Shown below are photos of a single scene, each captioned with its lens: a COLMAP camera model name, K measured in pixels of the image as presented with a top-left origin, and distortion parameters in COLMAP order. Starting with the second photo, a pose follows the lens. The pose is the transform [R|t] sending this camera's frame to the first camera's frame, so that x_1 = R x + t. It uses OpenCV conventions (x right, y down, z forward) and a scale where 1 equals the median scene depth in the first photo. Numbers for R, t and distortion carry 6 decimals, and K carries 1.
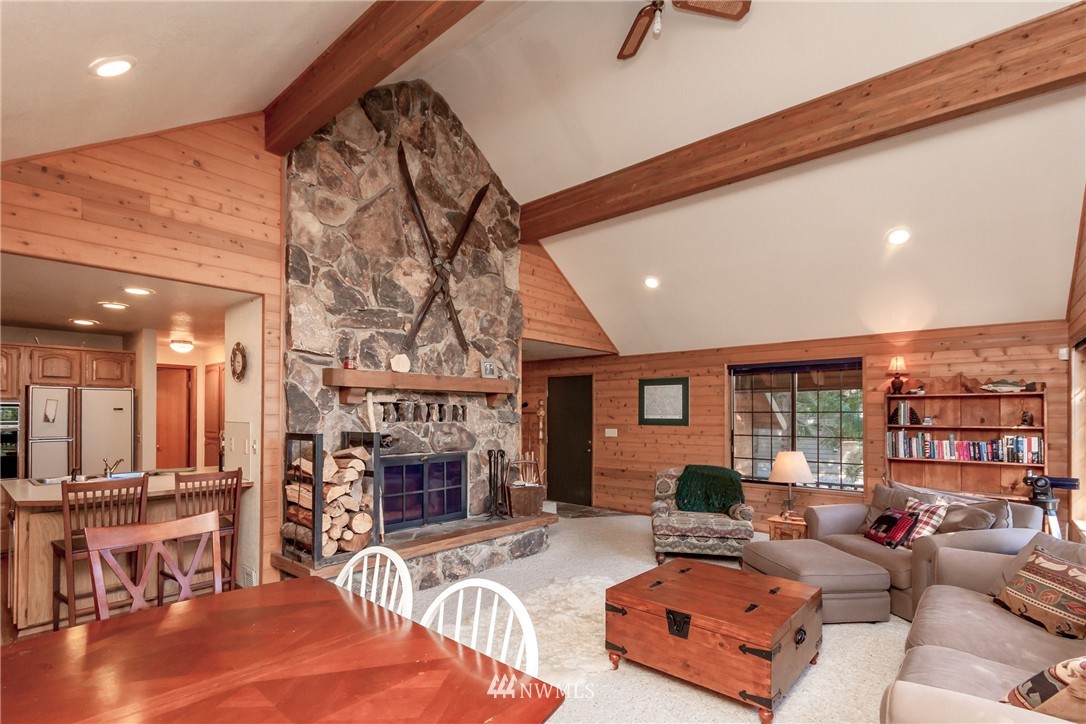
lens RADIAL K [[515.5, 0, 542.0], [0, 515.5, 410.0], [0, 0, 1]] dist [0.000277, 0.000206]
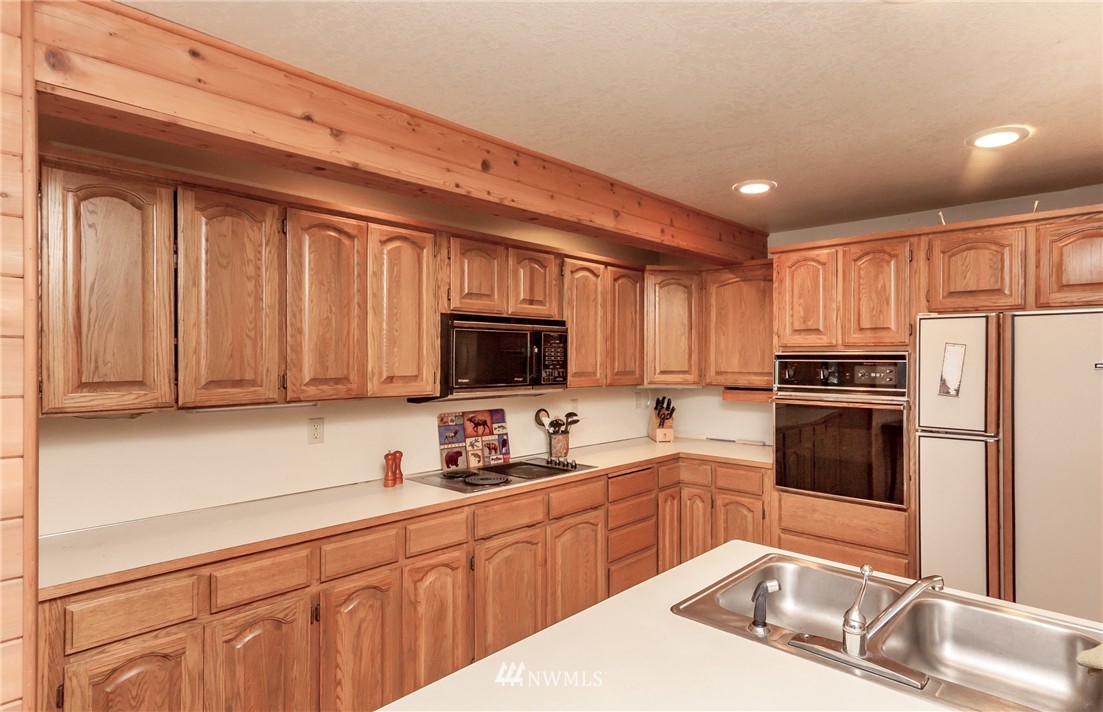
lens RADIAL K [[596.6, 0, 626.0], [0, 596.6, 357.3], [0, 0, 1]] dist [0.000143, 0.000340]
pose [[0.021320, -0.003080, -0.999768, -0.466020], [0.004384, 0.999986, -0.002988, -0.009513], [0.999763, -0.004319, 0.021333, 0.742759]]
